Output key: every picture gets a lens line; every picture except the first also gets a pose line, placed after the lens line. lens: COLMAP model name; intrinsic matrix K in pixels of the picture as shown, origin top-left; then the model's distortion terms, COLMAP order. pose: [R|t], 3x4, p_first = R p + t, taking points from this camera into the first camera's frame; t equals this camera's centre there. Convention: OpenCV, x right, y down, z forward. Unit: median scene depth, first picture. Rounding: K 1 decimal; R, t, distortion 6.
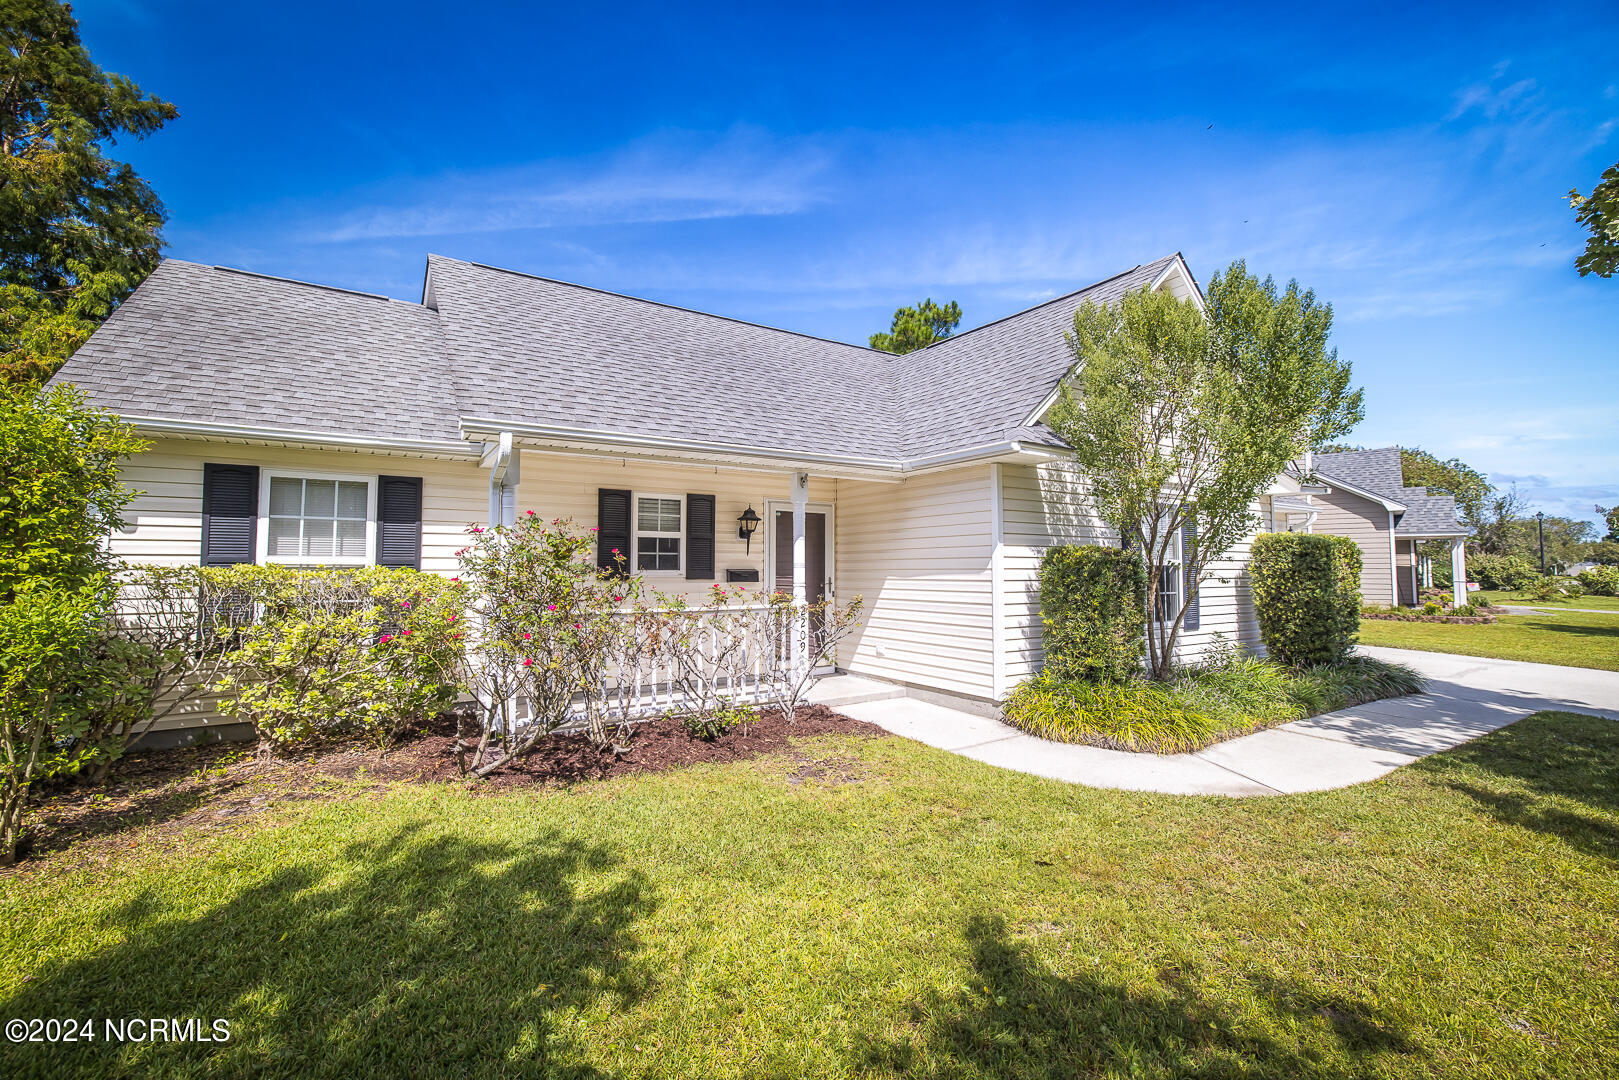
lens RADIAL K [[674.6, 0, 808.7], [0, 674.6, 533.3], [0, 0, 1]] dist [-0.000774, 0.000004]
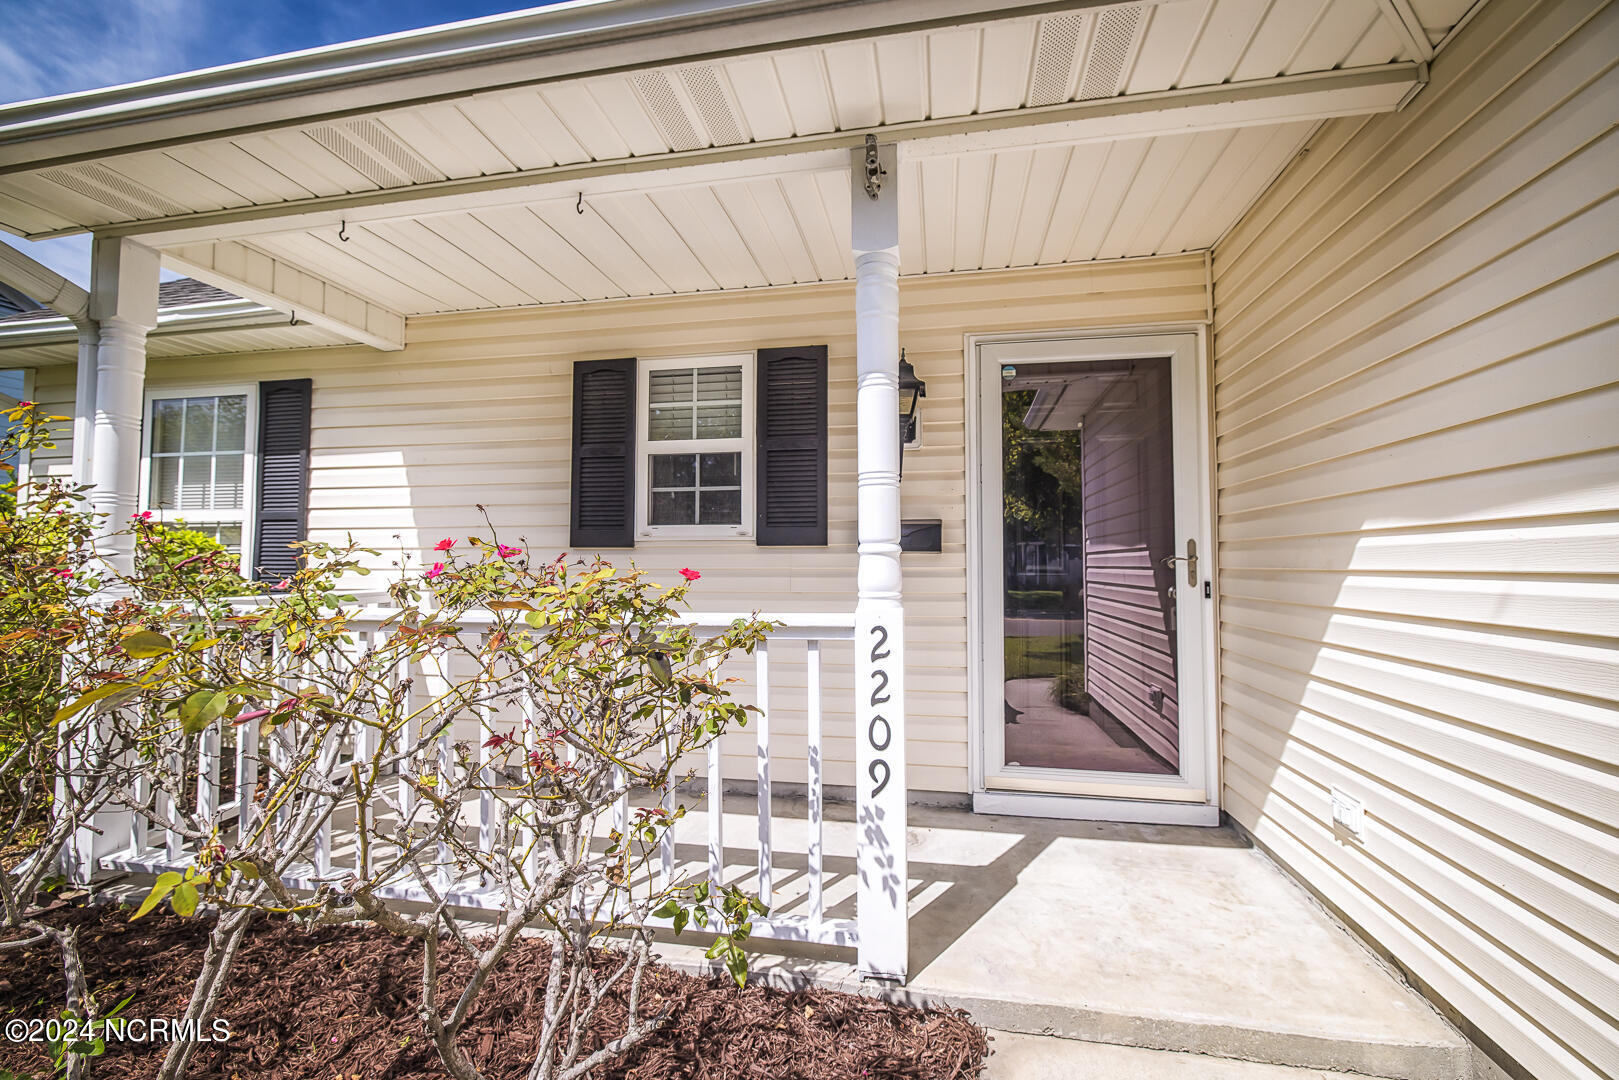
lens RADIAL K [[674.6, 0, 808.7], [0, 674.6, 533.3], [0, 0, 1]] dist [-0.000774, 0.000004]
pose [[0.721475, -0.033020, -0.691653, 0.147807], [0.037282, 0.999266, -0.008816, 0.067634], [0.691436, -0.019426, 0.722176, 0.729601]]
